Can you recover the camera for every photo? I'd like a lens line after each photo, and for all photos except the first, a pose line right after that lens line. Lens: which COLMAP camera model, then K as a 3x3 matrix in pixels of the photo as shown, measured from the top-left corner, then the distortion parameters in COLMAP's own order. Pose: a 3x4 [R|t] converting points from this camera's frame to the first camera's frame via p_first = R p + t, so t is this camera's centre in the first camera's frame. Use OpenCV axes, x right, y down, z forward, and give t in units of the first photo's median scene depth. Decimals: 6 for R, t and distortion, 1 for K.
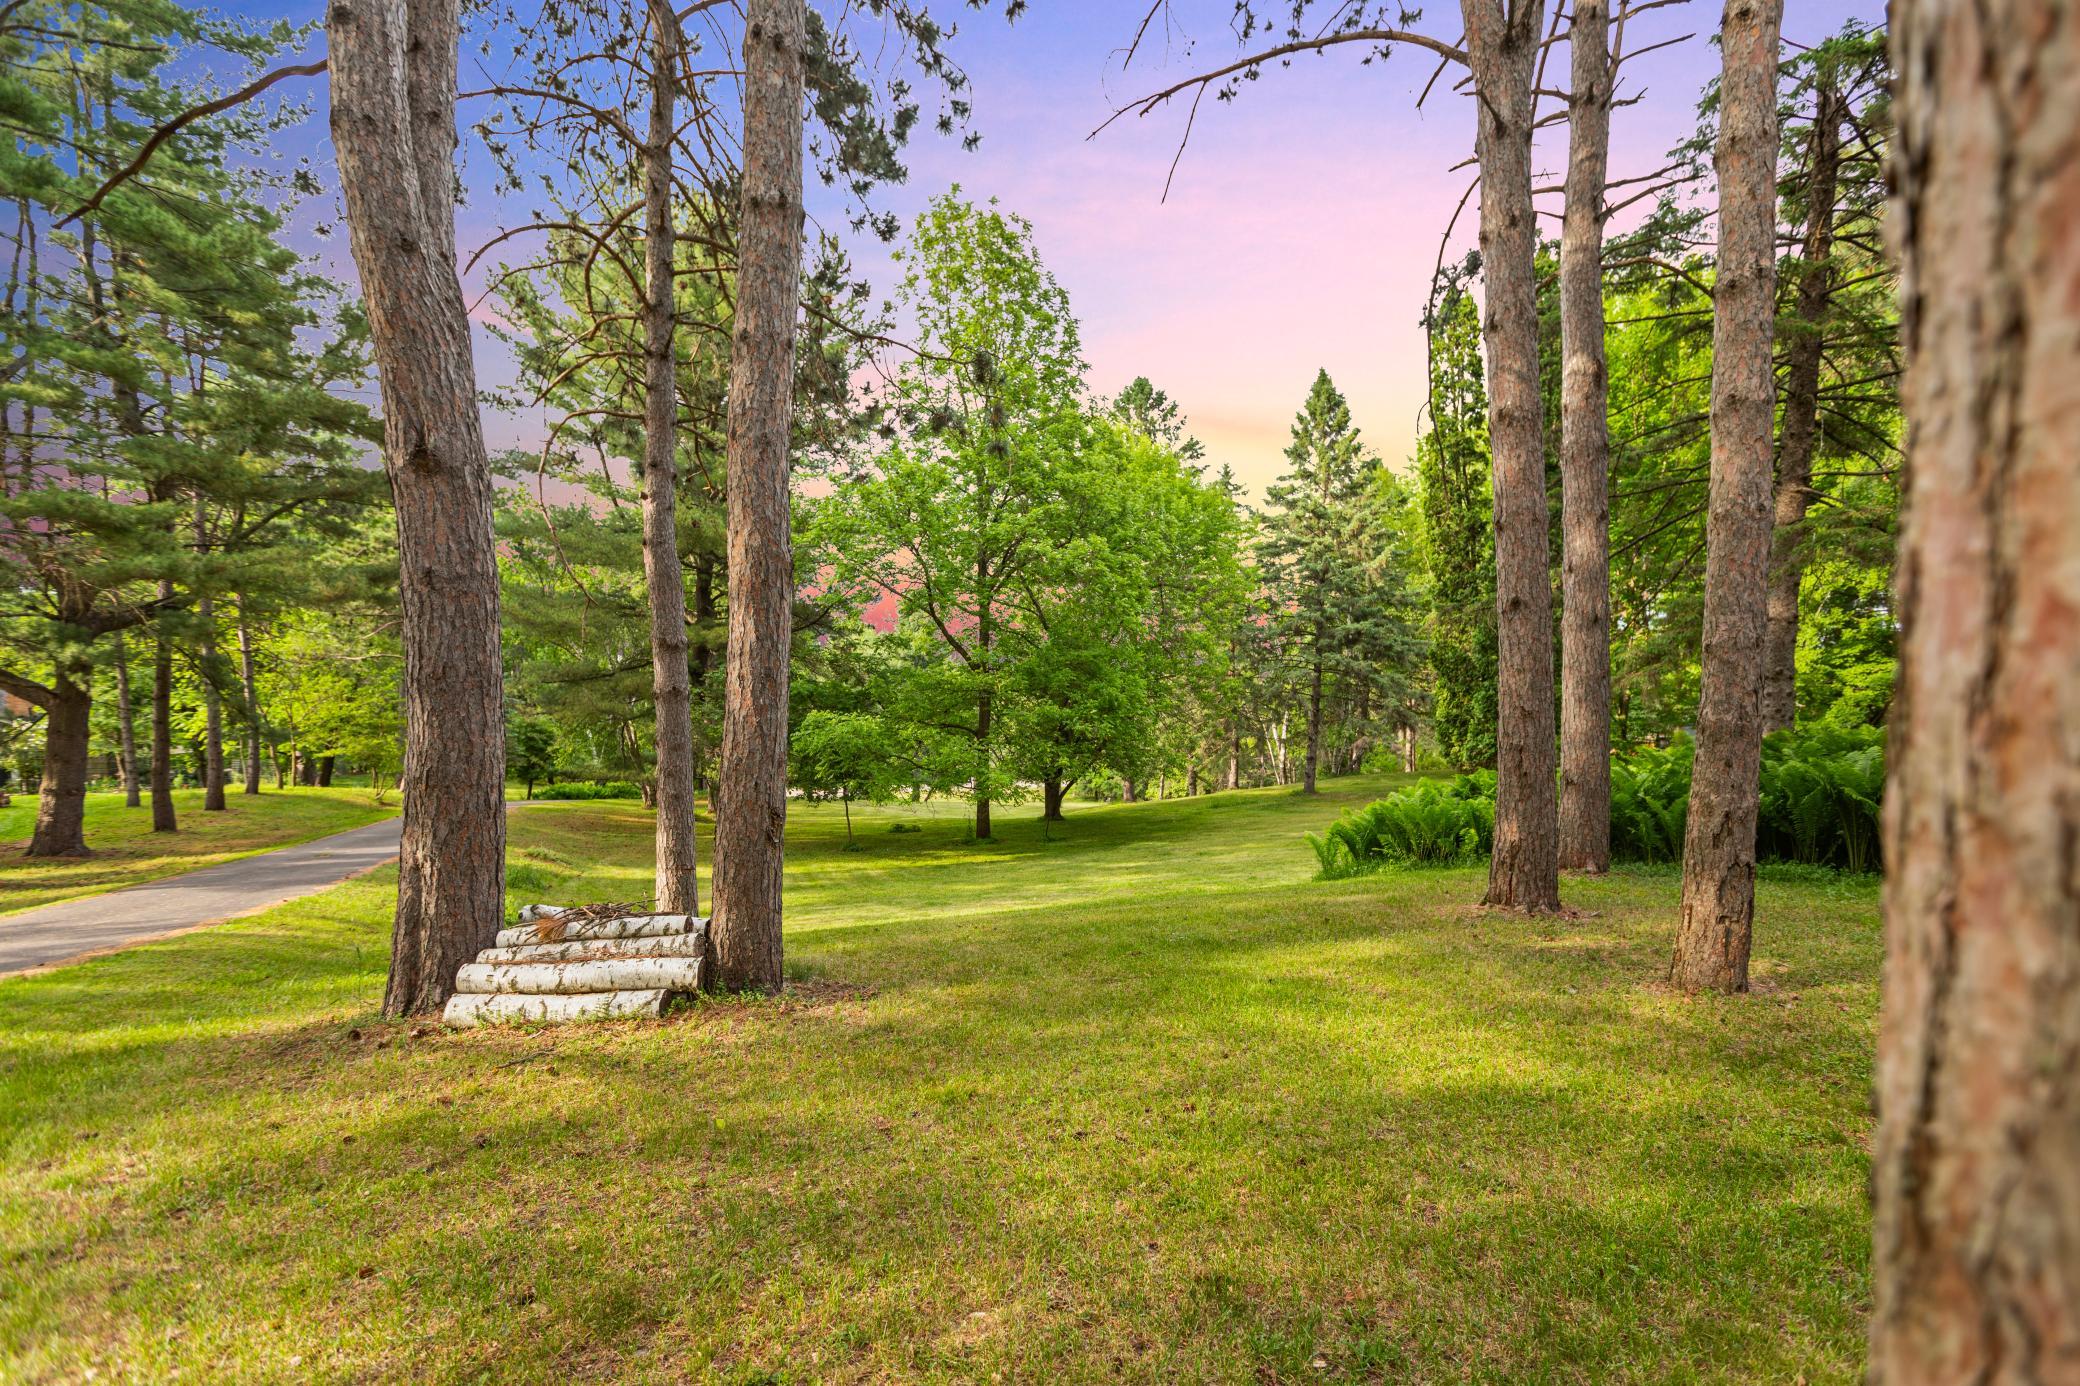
lens RADIAL K [[979.8, 0, 1033.7], [0, 979.8, 771.7], [0, 0, 1]] dist [0.000548, 0.000217]
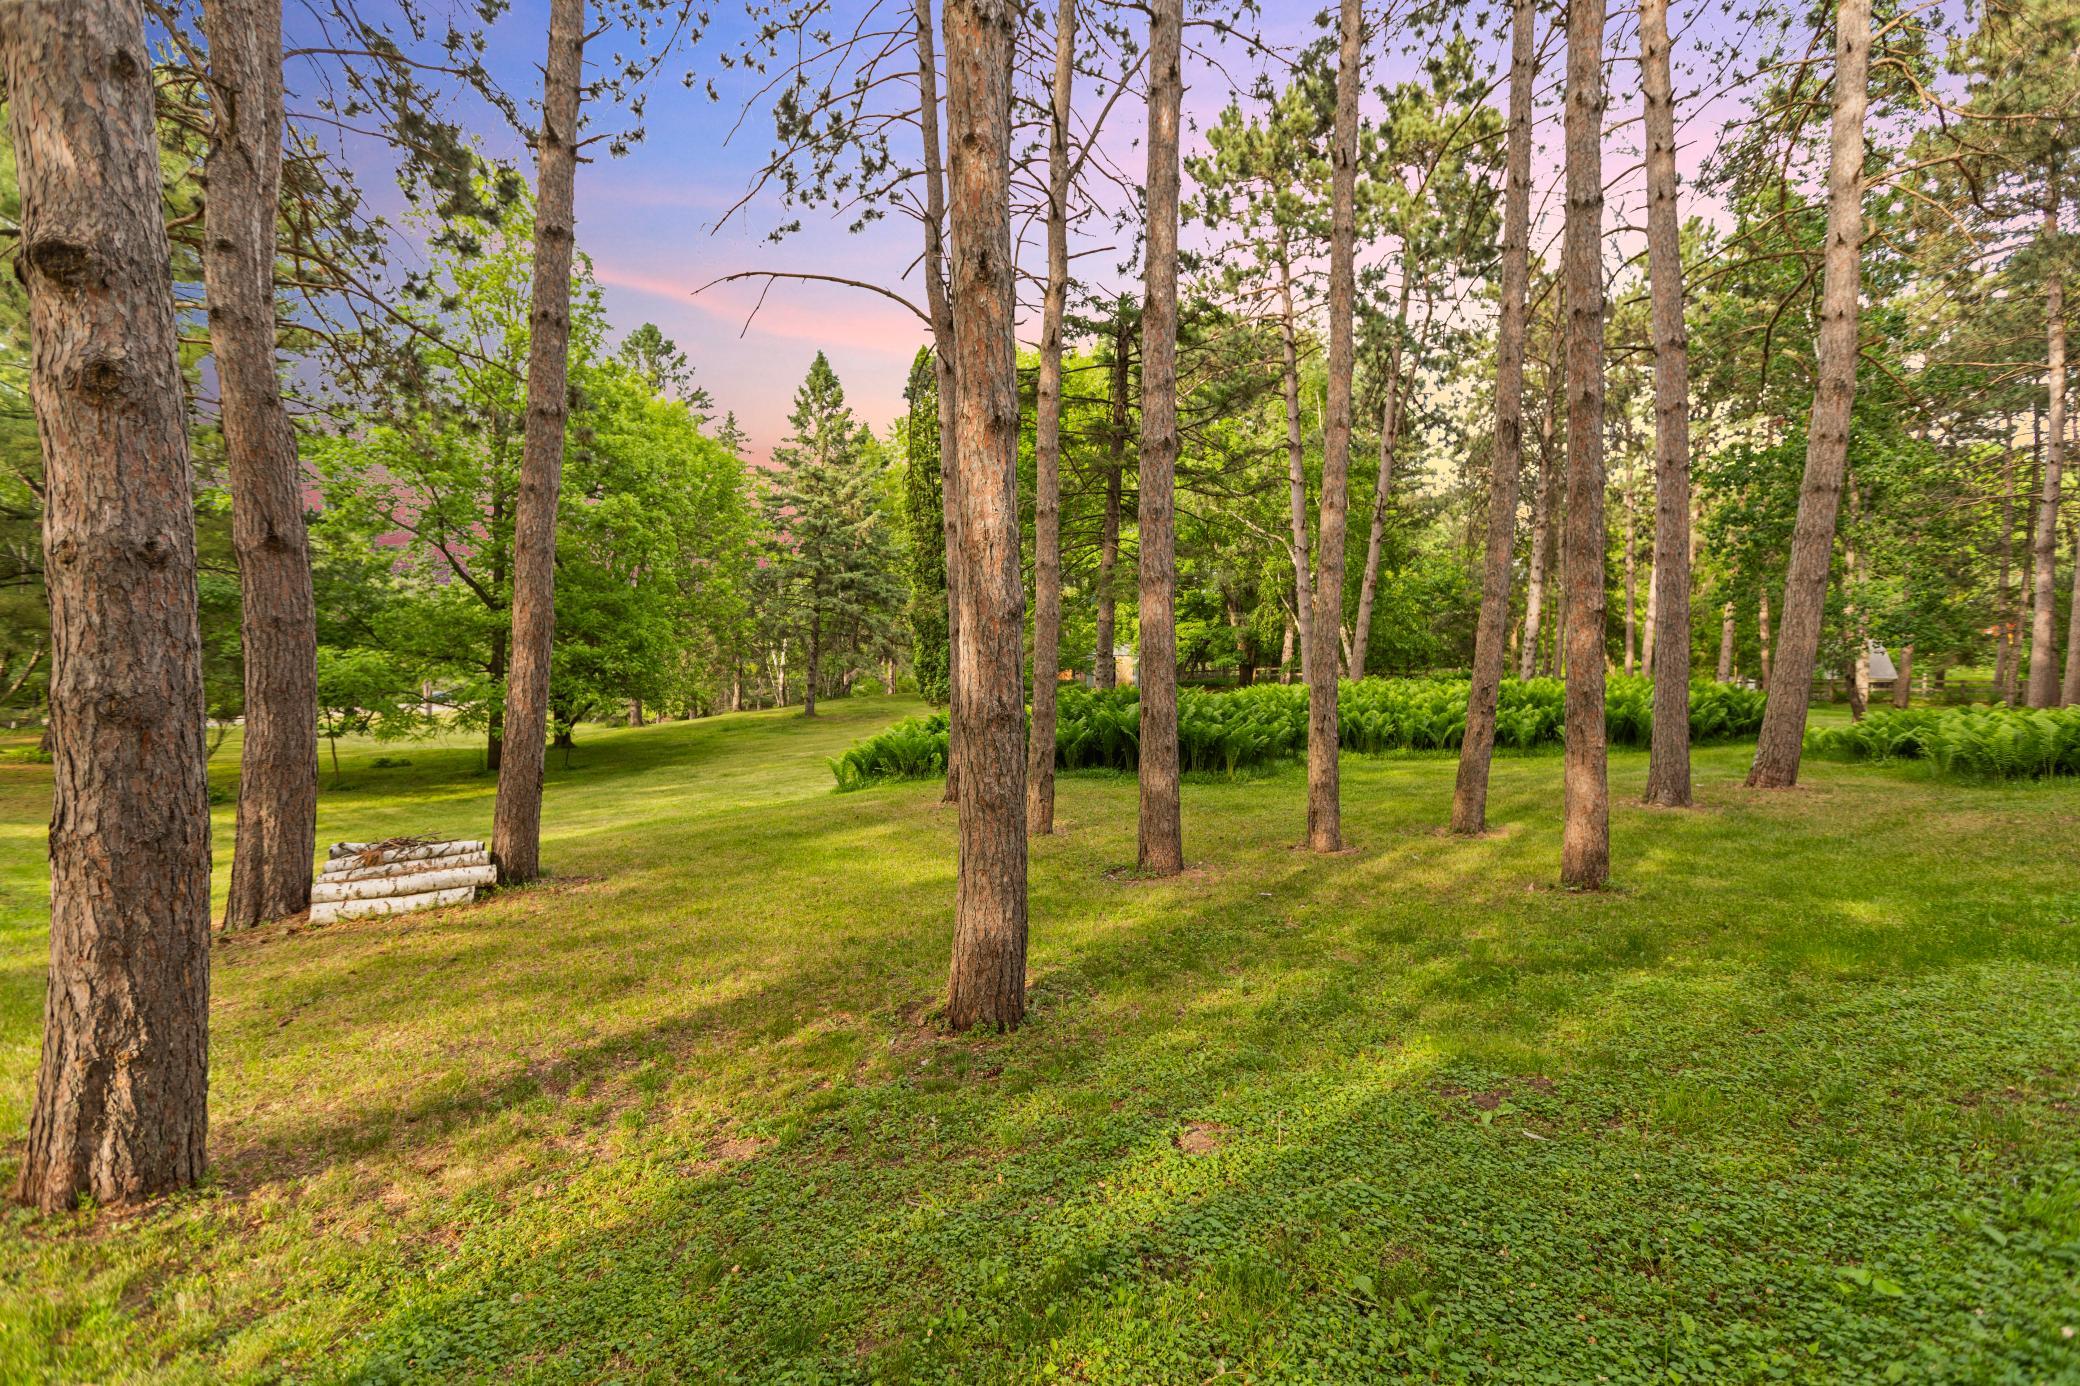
lens RADIAL K [[979.8, 0, 1040.4], [0, 979.8, 690.1], [0, 0, 1]] dist [0.000548, 0.000217]
pose [[0.867536, -0.006931, 0.497326, -0.066723], [0.003738, 0.999966, 0.007415, -0.019596], [-0.497361, -0.004574, 0.867532, -0.155745]]
